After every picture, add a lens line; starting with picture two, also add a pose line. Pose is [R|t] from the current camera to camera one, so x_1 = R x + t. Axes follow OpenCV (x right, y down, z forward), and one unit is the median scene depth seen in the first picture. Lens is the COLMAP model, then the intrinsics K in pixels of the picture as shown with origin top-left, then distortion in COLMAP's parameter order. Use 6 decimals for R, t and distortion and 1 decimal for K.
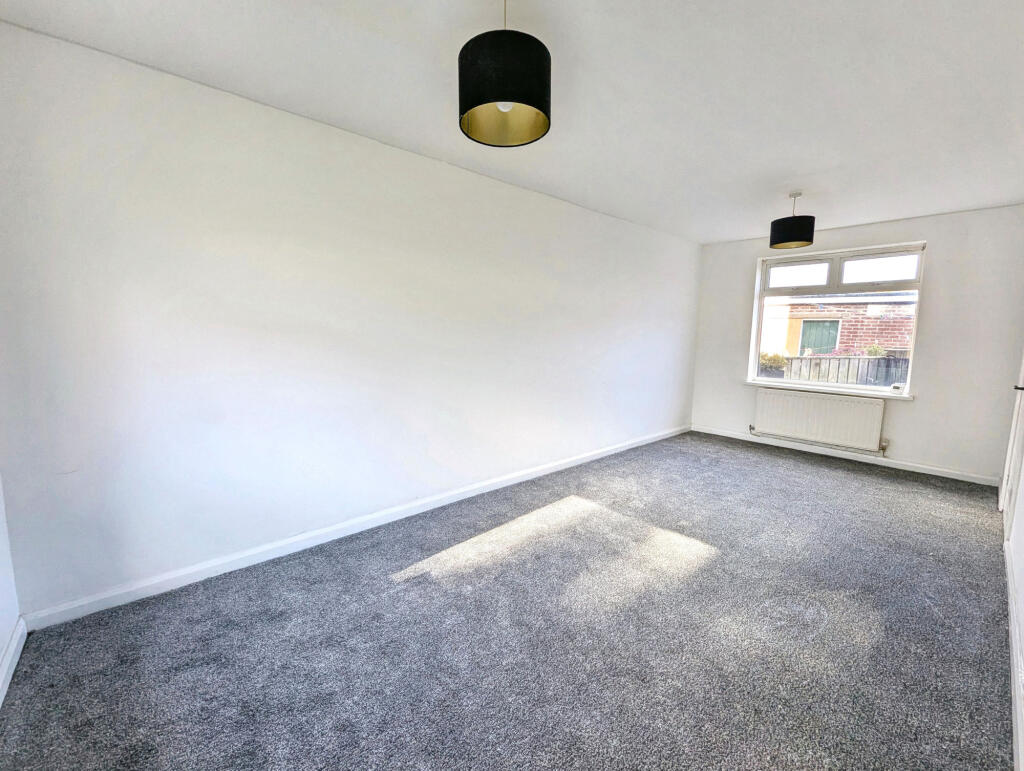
lens RADIAL K [[425.0, 0, 512.0], [0, 425.0, 385.5], [0, 0, 1]] dist [-0.001978, -0.000204]
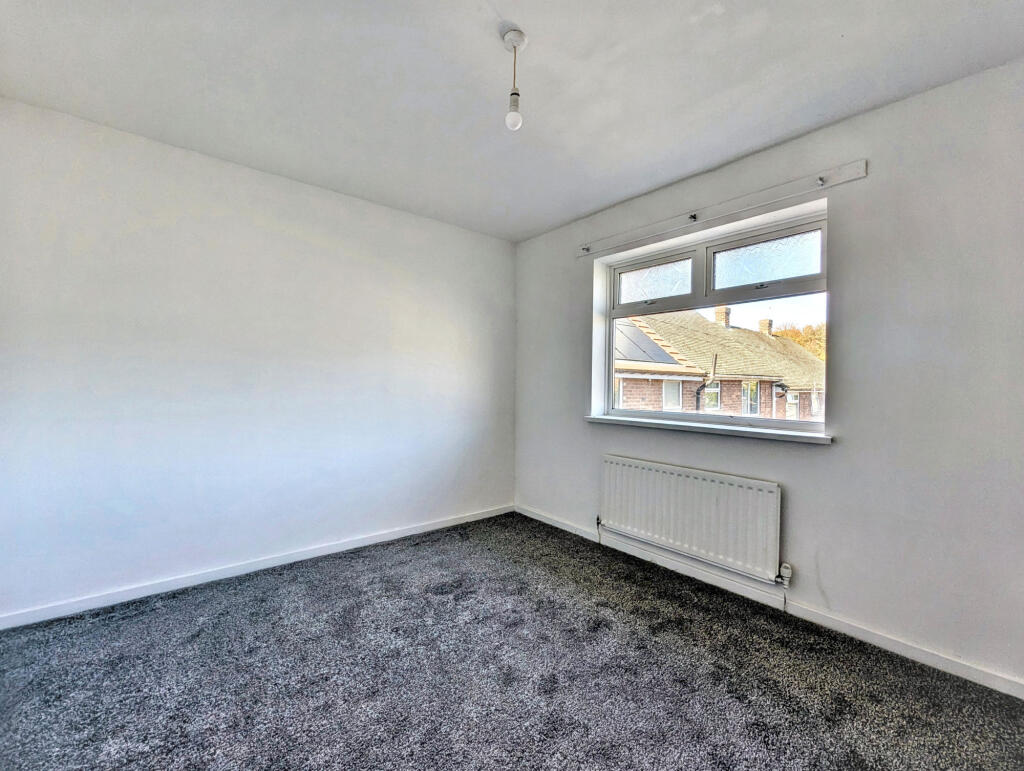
lens RADIAL K [[425.0, 0, 512.0], [0, 425.0, 385.5], [0, 0, 1]] dist [-0.001978, -0.000204]
pose [[0.981884, -0.004616, -0.189428, 0.604830], [-0.016382, 0.993892, -0.109134, -0.032668], [0.188775, 0.110260, 0.975811, 0.363785]]
